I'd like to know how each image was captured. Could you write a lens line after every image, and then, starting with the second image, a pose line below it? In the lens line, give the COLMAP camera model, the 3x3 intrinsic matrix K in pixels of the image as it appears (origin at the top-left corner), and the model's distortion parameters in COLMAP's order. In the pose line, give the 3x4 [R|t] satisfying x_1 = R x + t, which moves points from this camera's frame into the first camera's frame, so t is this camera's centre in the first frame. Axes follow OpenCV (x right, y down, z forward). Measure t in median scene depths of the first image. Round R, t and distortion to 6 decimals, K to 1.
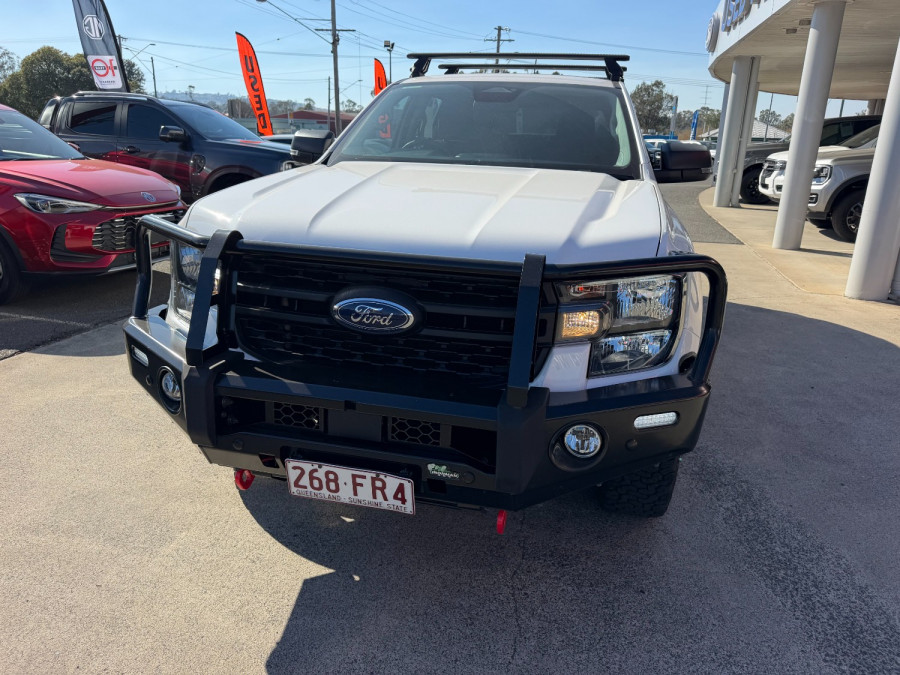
lens RADIAL K [[638.6, 0, 445.9], [0, 638.6, 337.4], [0, 0, 1]] dist [0.024053, -0.020969]
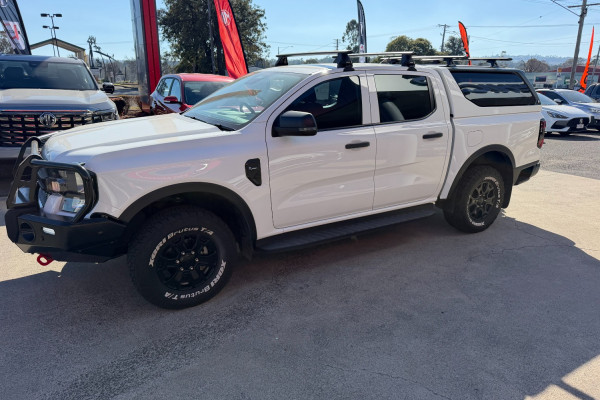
lens RADIAL K [[421.8, 0, 301.2], [0, 421.8, 203.2], [0, 0, 1]] dist [0.048783, -0.052639]
pose [[0.701347, 0.189697, -0.687115, 0.955167], [-0.210967, 0.975994, 0.054113, -0.117193], [0.680886, 0.107007, 0.724531, 0.231106]]
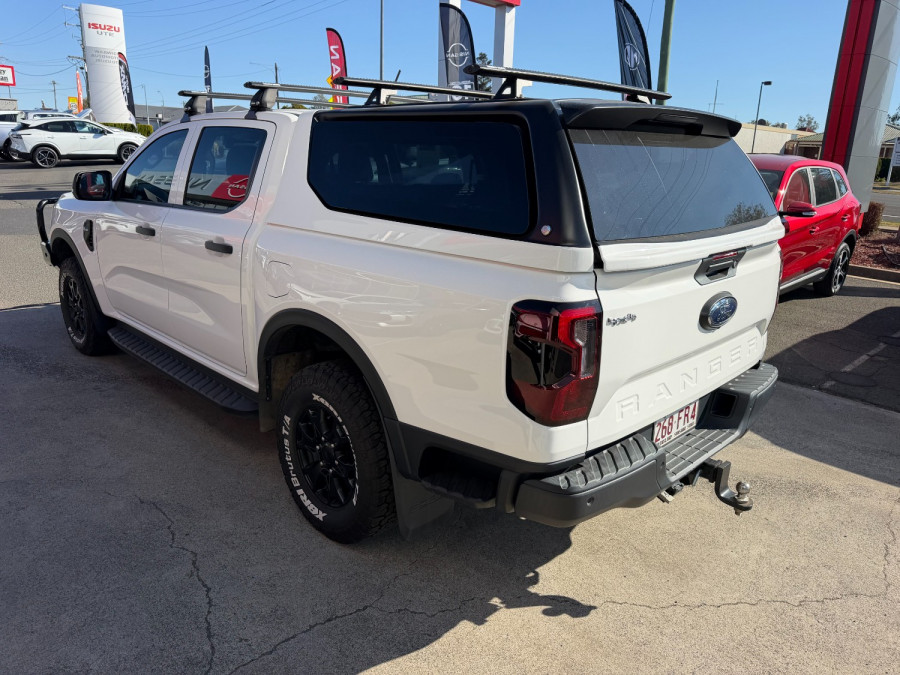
lens RADIAL K [[638.6, 0, 444.5], [0, 638.6, 331.1], [0, 0, 1]] dist [0.024053, -0.020969]
pose [[-0.524311, 0.176490, -0.833036, 0.965947], [-0.307665, 0.872934, 0.378587, -0.612636], [0.794003, 0.454794, -0.403389, 1.874345]]
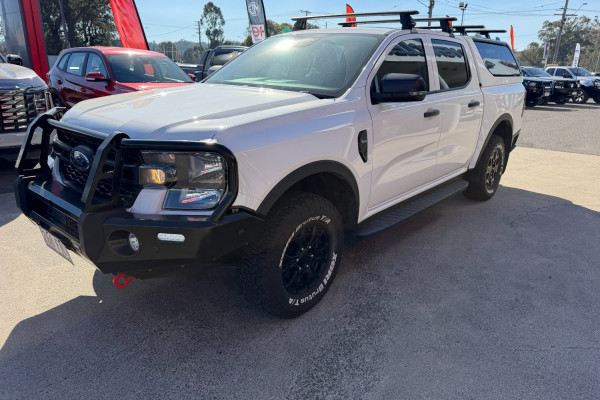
lens RADIAL K [[421.8, 0, 295.2], [0, 421.8, 204.0], [0, 0, 1]] dist [0.048783, -0.052639]
pose [[0.883667, 0.140763, -0.446450, 0.518495], [-0.140624, 0.989491, 0.033642, -0.018946], [0.446494, 0.033053, 0.894176, 0.071150]]
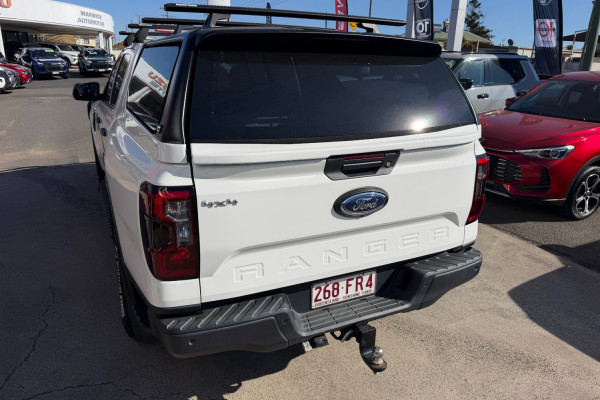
lens RADIAL K [[421.8, 0, 305.1], [0, 421.8, 198.8], [0, 0, 1]] dist [0.048783, -0.052639]
pose [[-0.765258, 0.135786, -0.629239, 0.650721], [-0.246706, 0.840998, 0.481517, -0.703437], [0.594572, 0.523722, -0.610081, 2.092874]]
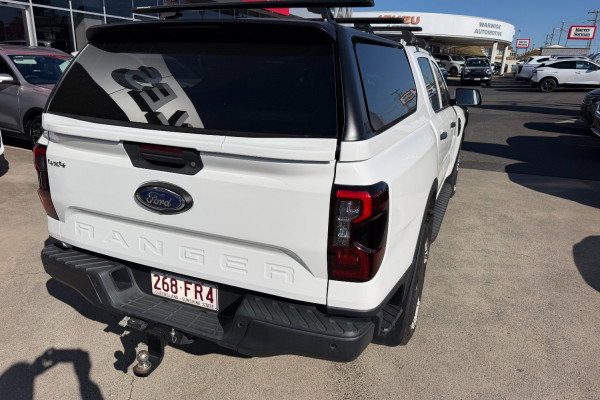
lens RADIAL K [[421.8, 0, 304.3], [0, 421.8, 205.5], [0, 0, 1]] dist [0.048783, -0.052639]
pose [[-0.984489, -0.115334, 0.132210, 0.053102], [-0.015537, 0.807915, 0.589094, -0.748242], [-0.174757, 0.577902, -0.797176, 2.183004]]
